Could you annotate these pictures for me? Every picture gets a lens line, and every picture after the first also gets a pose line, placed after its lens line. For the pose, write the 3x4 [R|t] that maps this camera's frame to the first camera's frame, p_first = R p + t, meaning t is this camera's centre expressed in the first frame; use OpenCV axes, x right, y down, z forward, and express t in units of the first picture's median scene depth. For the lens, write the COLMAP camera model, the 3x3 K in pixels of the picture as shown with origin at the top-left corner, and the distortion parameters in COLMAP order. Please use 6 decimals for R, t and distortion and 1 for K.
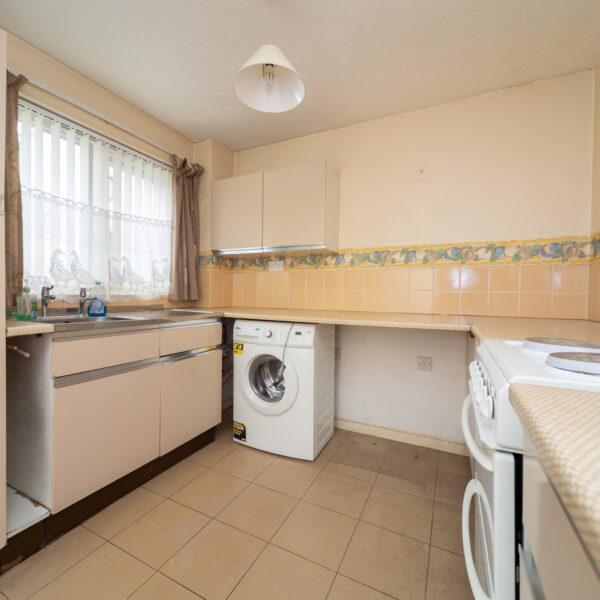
lens RADIAL K [[306.1, 0, 299.2], [0, 306.1, 299.1], [0, 0, 1]] dist [0.005129, -0.000180]
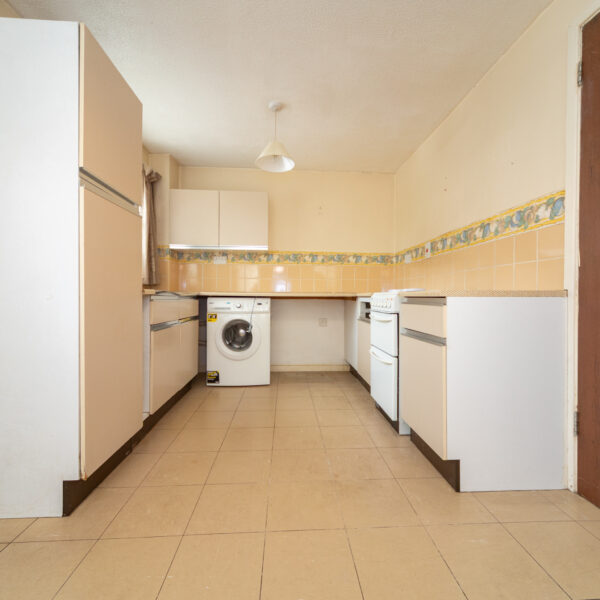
lens RADIAL K [[306.1, 0, 300.9], [0, 306.1, 298.2], [0, 0, 1]] dist [0.005129, -0.000180]
pose [[0.869281, -0.009791, 0.494222, -0.529101], [0.012244, 0.999924, -0.001728, 0.079260], [-0.494167, 0.007553, 0.869334, -0.405790]]
